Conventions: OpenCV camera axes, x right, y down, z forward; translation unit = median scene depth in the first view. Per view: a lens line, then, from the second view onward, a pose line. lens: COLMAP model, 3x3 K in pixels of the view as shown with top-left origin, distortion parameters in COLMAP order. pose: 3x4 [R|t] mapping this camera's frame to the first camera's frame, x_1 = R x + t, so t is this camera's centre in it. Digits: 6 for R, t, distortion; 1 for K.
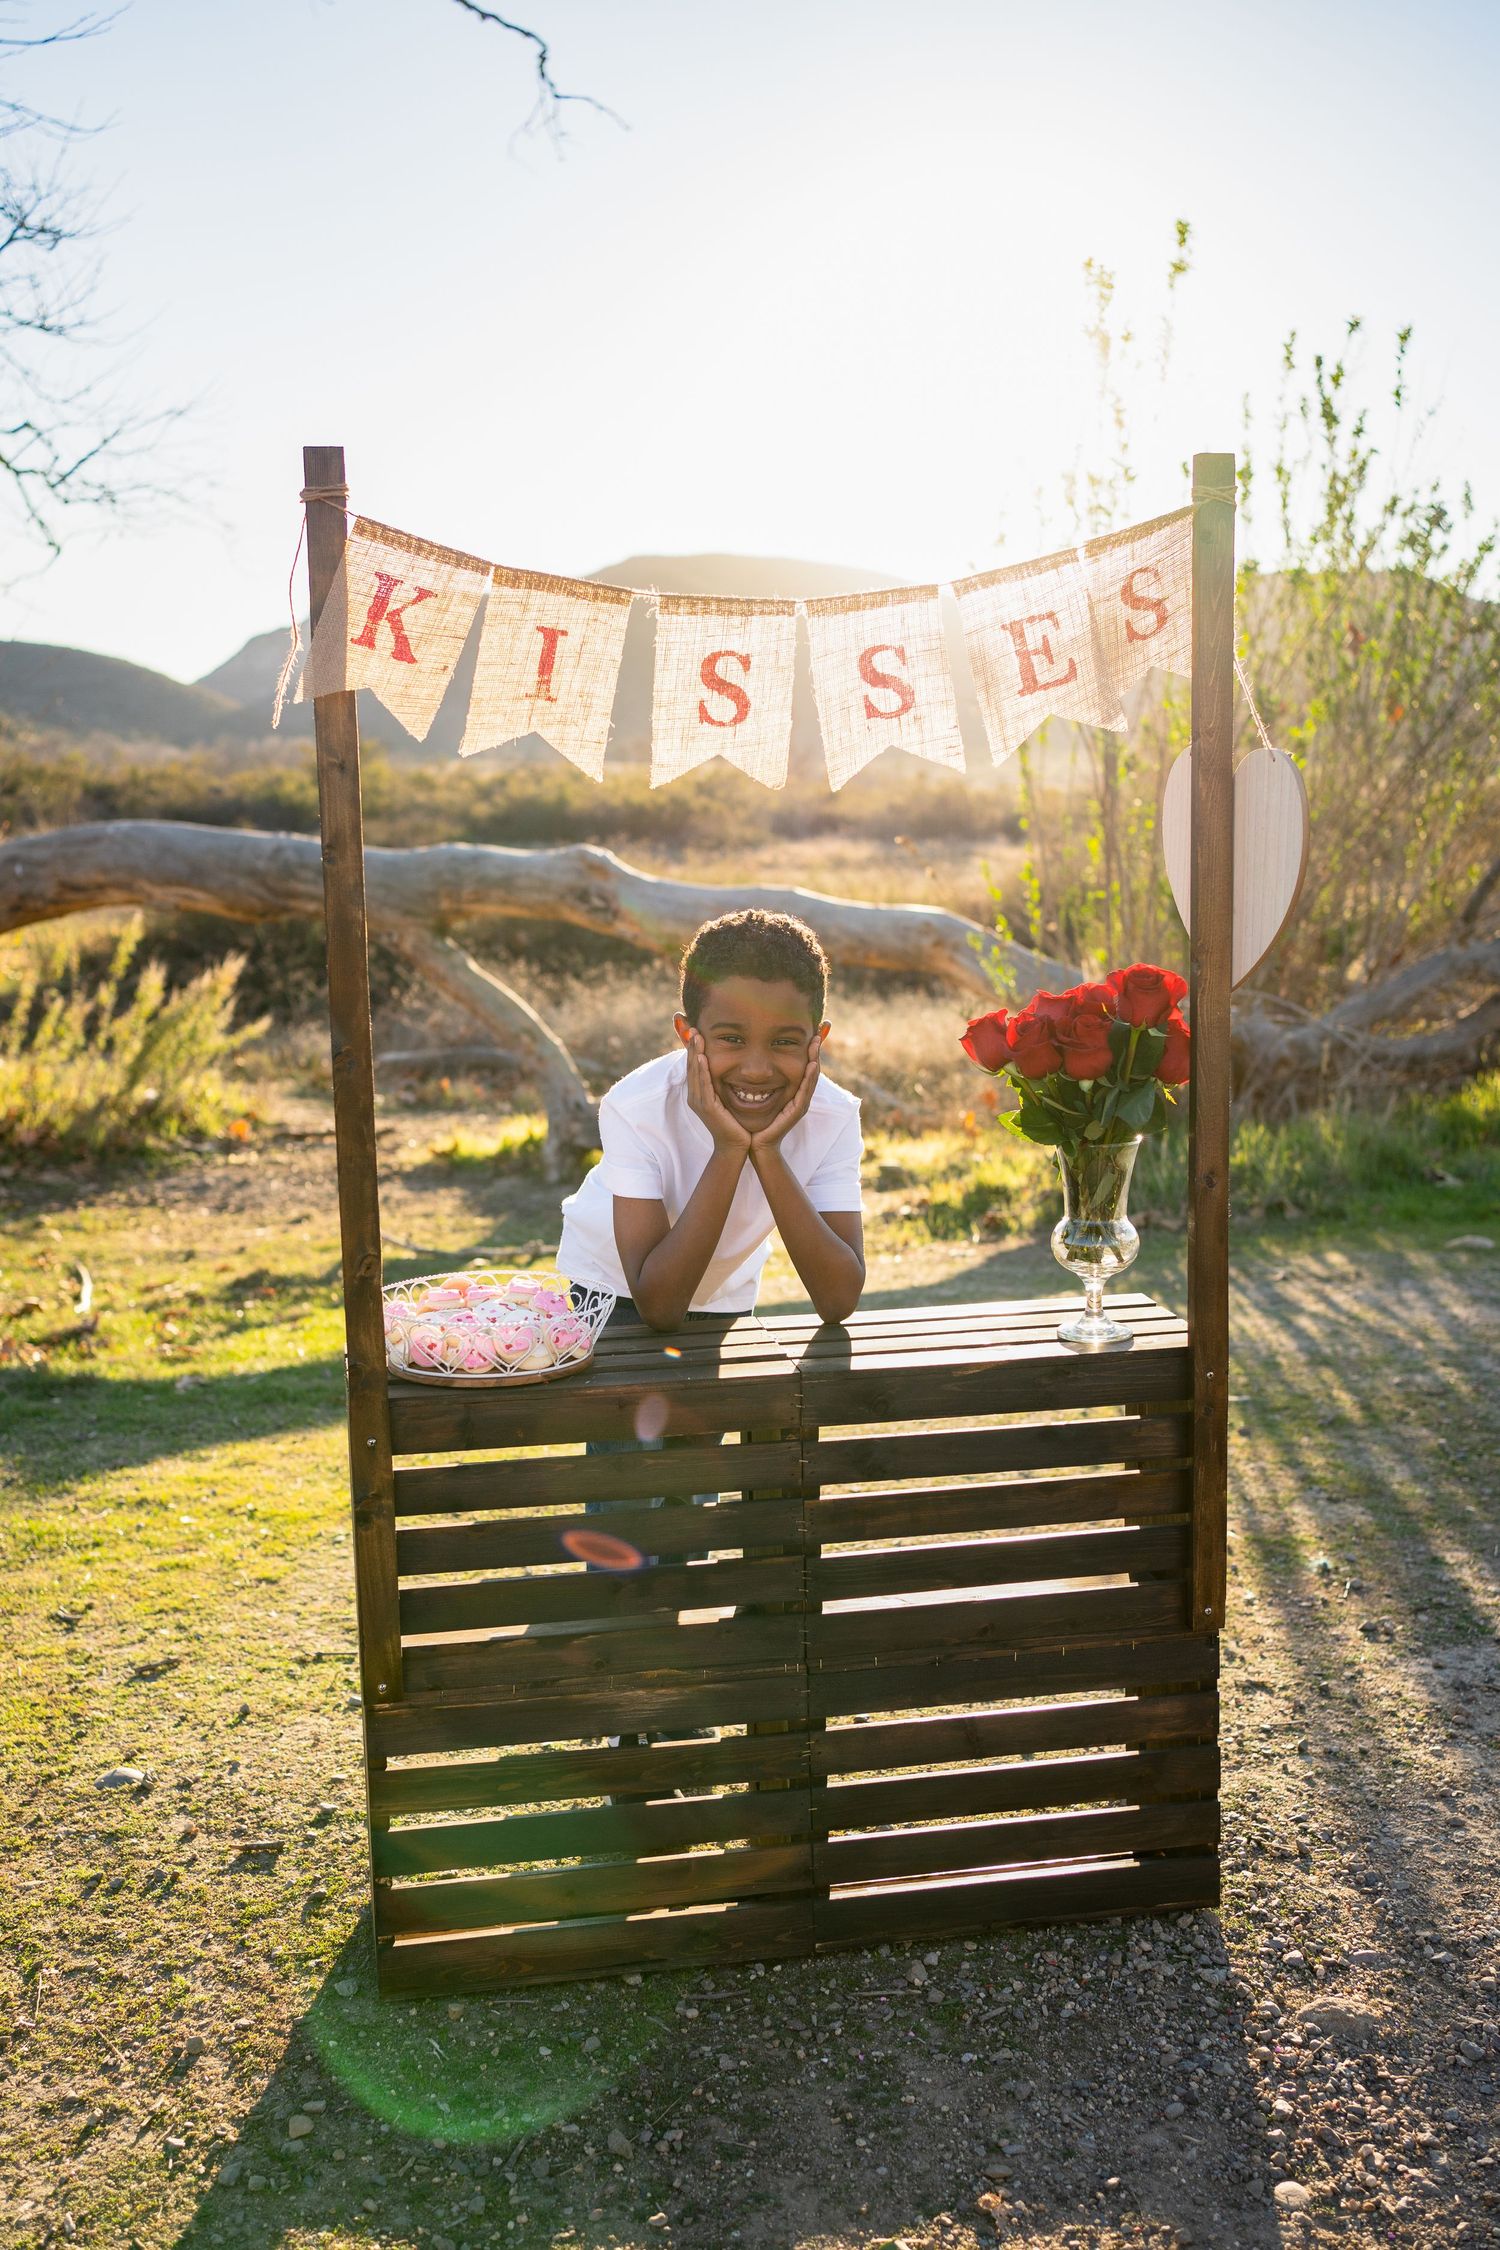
lens RADIAL K [[2352.5, 0, 738.7], [0, 2352.5, 1078.4], [0, 0, 1]] dist [-0.005944, 0.097377]
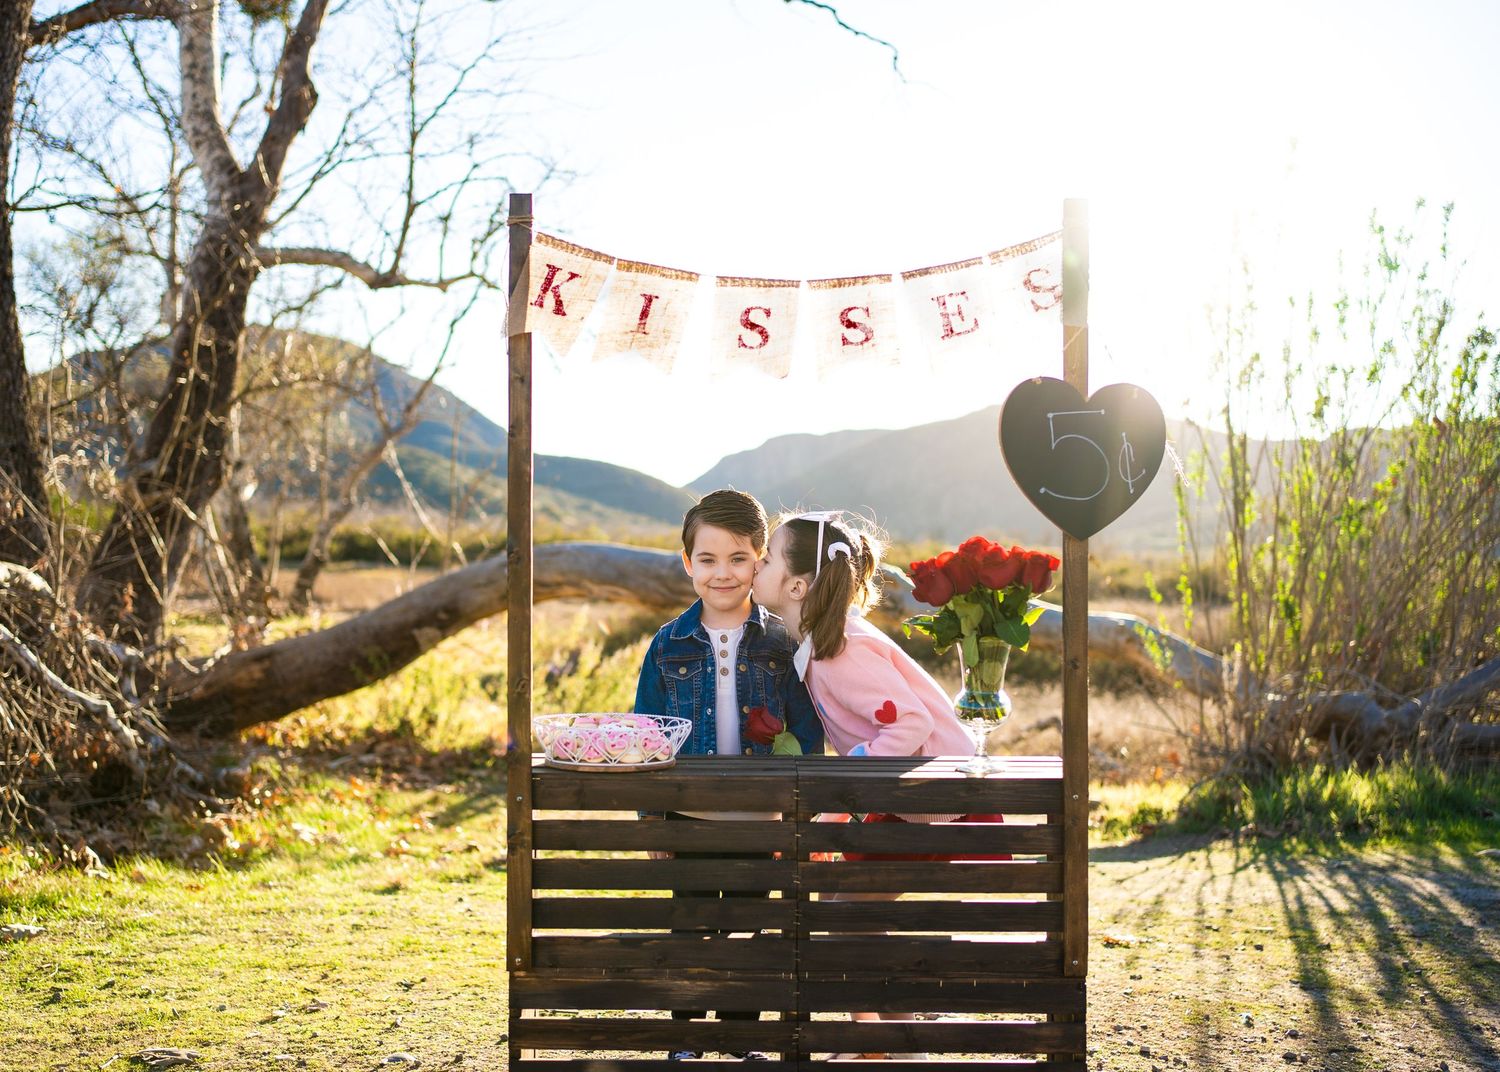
lens RADIAL K [[1686.6, 0, 750.0], [0, 1686.6, 508.5], [0, 0, 1]] dist [-0.008442, 0.064137]
pose [[0.982899, 0.022077, -0.182818, 0.061076], [-0.050167, 0.987339, -0.150485, 0.037793], [0.177181, 0.157083, 0.971562, -0.033988]]
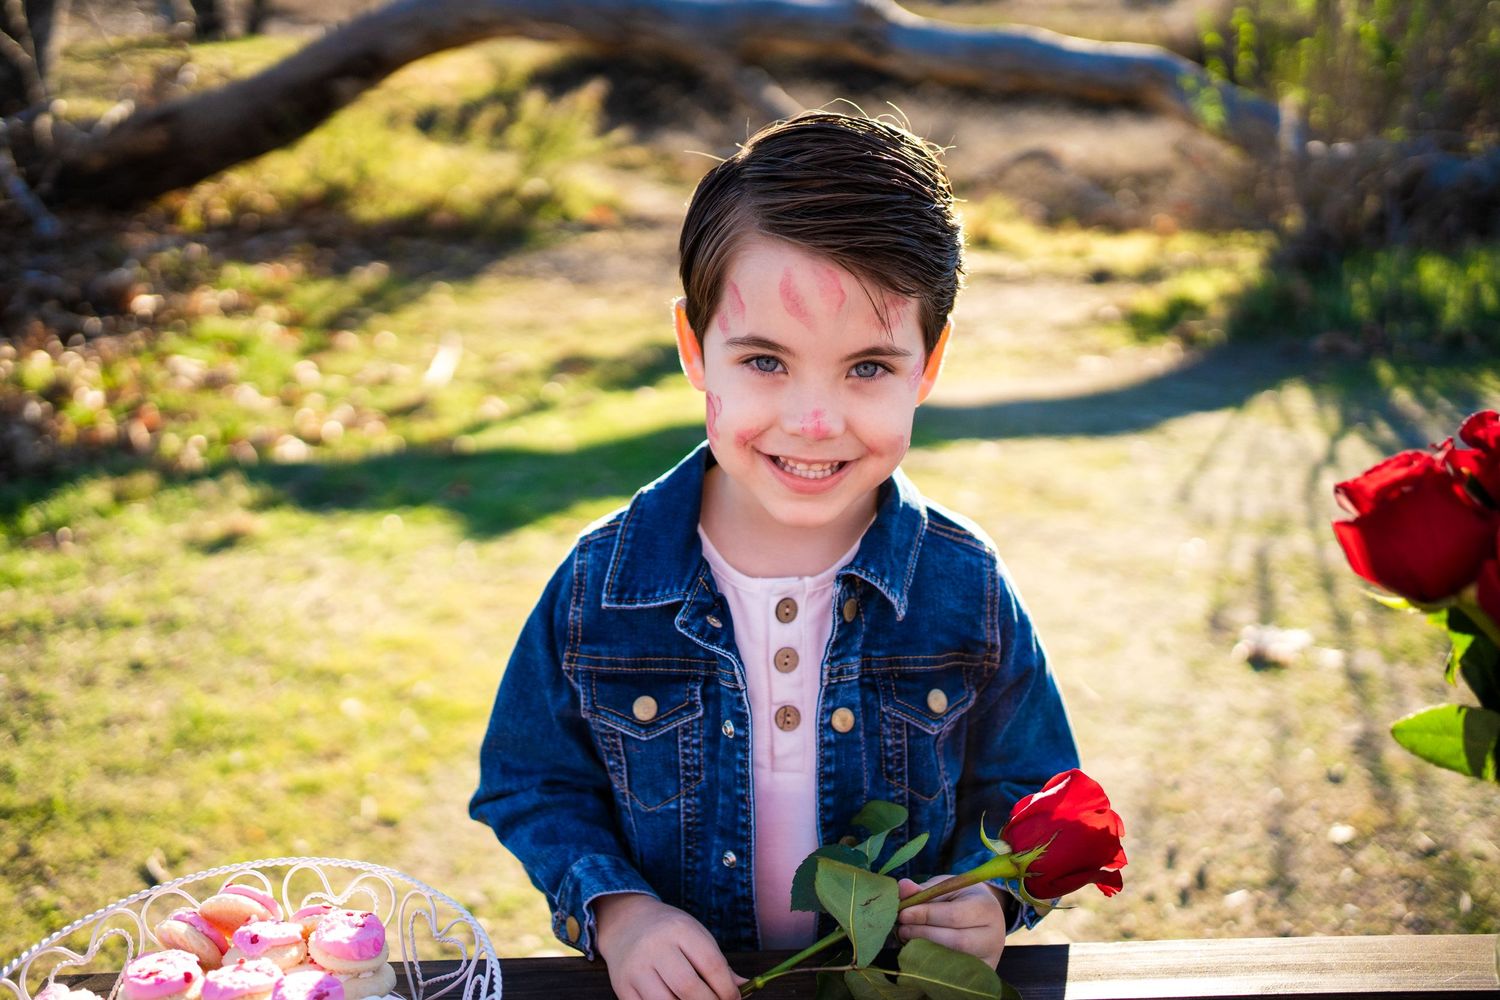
lens RADIAL K [[1497.2, 0, 750.4], [0, 1497.2, 526.7], [0, 0, 1]] dist [0.006581, 0.027861]
pose [[0.987306, 0.058661, -0.147599, 0.009920], [-0.021389, 0.969938, 0.242411, -0.022977], [0.157382, -0.236176, 0.958880, 0.247300]]
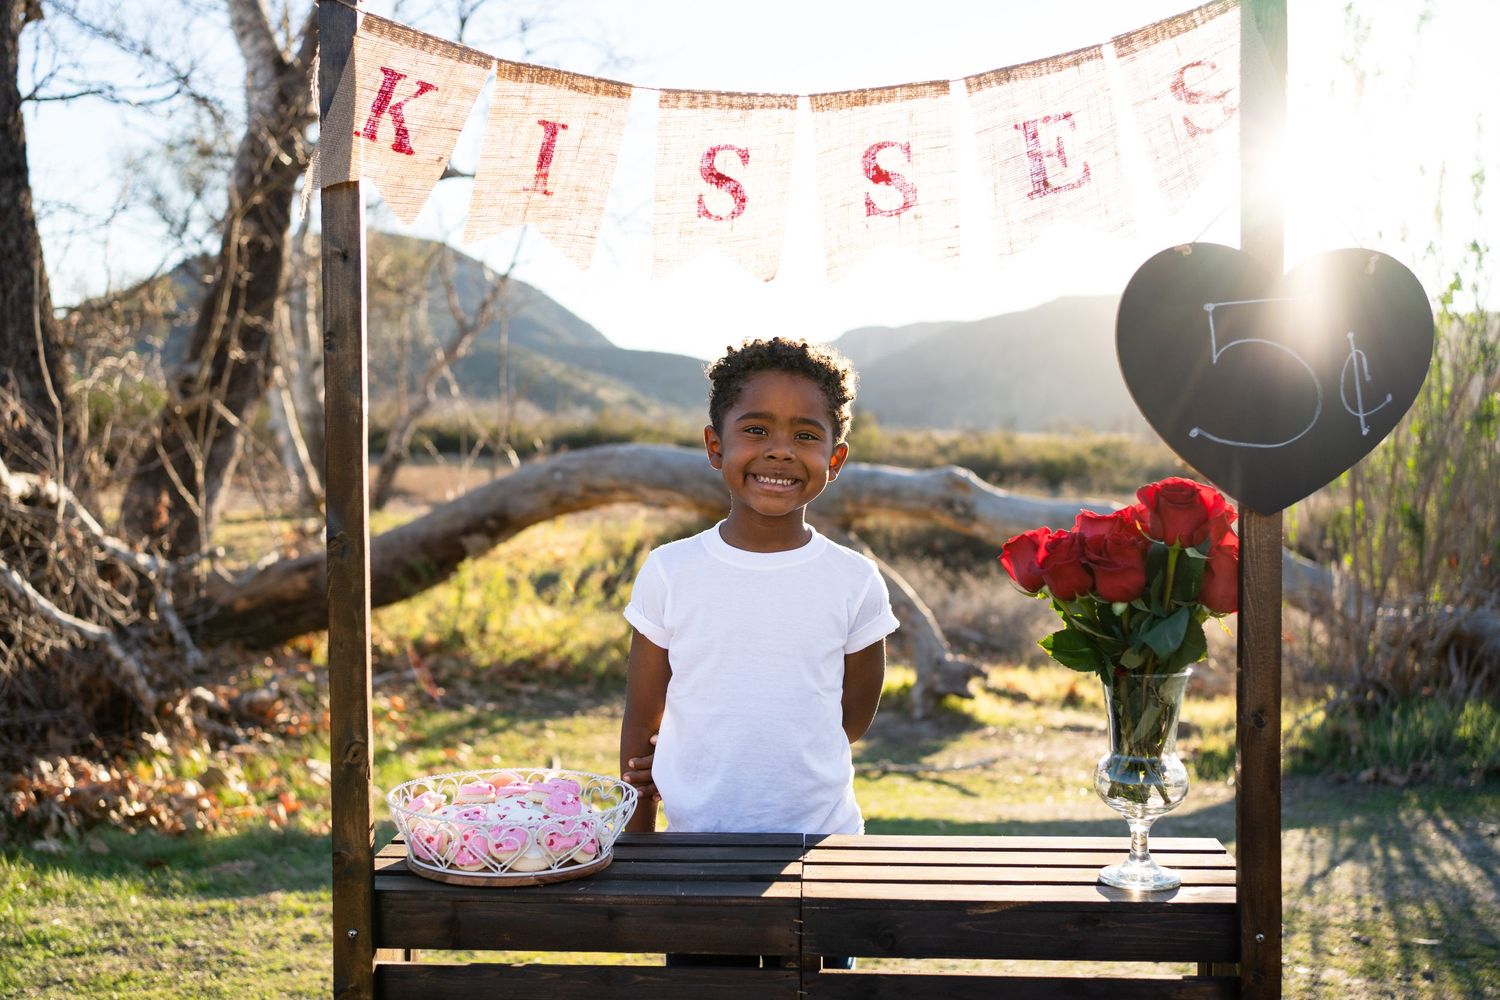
lens RADIAL K [[1619.9, 0, 750.0], [0, 1619.9, 472.8], [0, 0, 1]] dist [-0.018348, 0.129441]
pose [[0.973216, 0.023813, -0.228654, 0.047845], [-0.048494, 0.993505, -0.102938, 0.007244], [0.224718, 0.111269, 0.968050, 0.107786]]
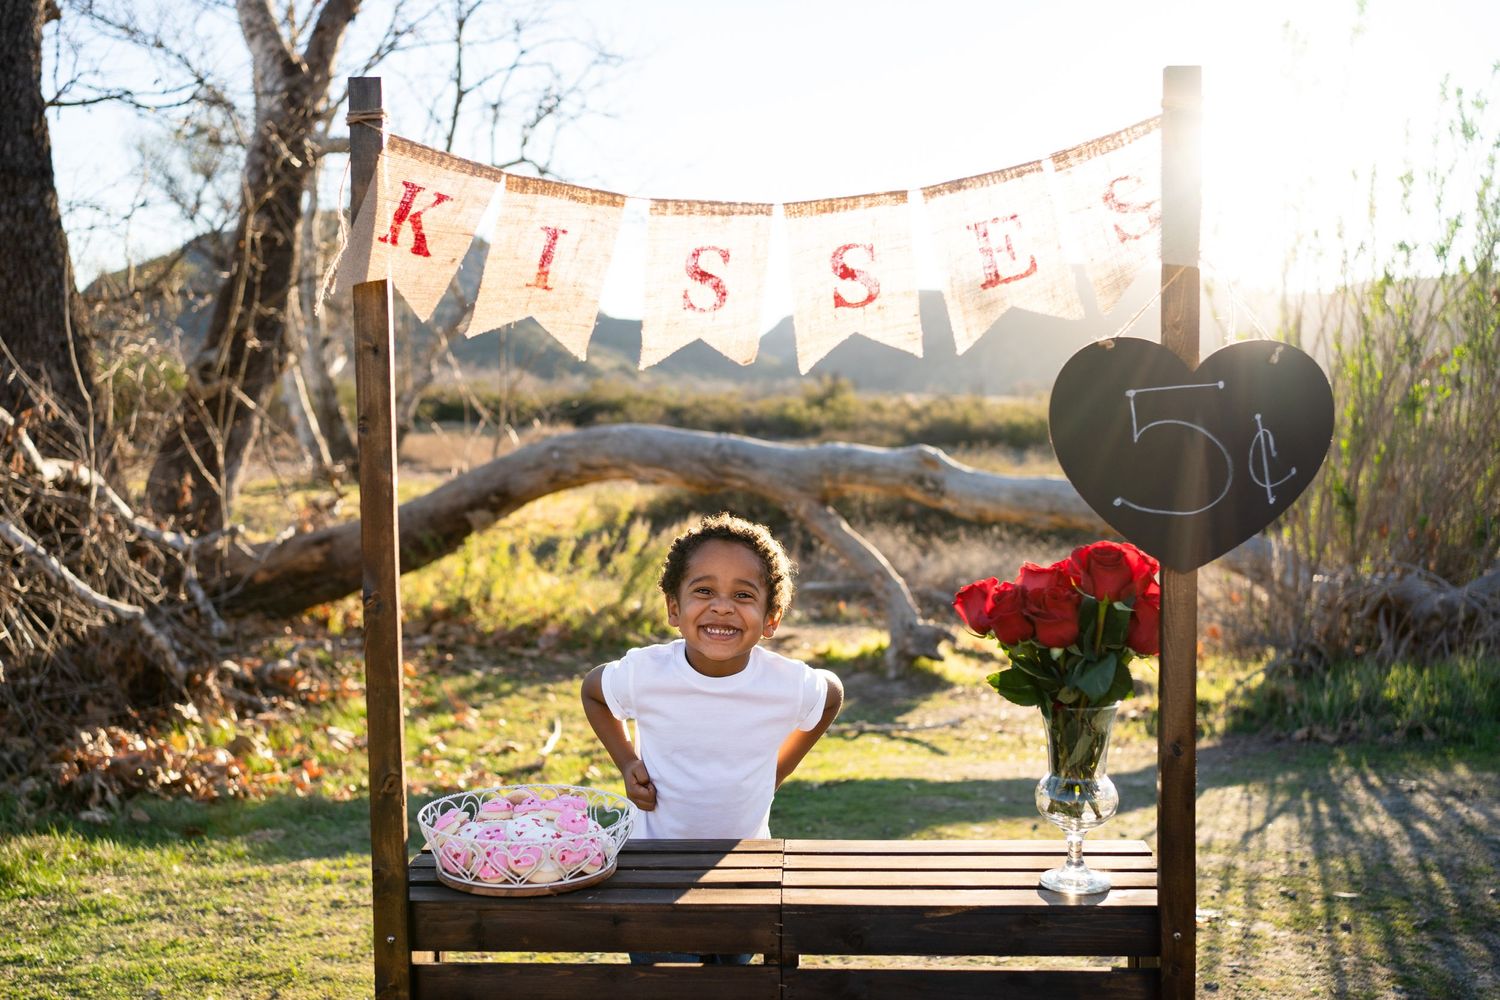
lens RADIAL K [[1523.5, 0, 752.7], [0, 1523.5, 485.1], [0, 0, 1]] dist [-0.014177, 0.118177]
pose [[0.975957, 0.023862, -0.216655, 0.051143], [-0.040095, 0.996681, -0.070844, -0.005755], [0.214245, 0.077828, 0.973674, 0.091842]]
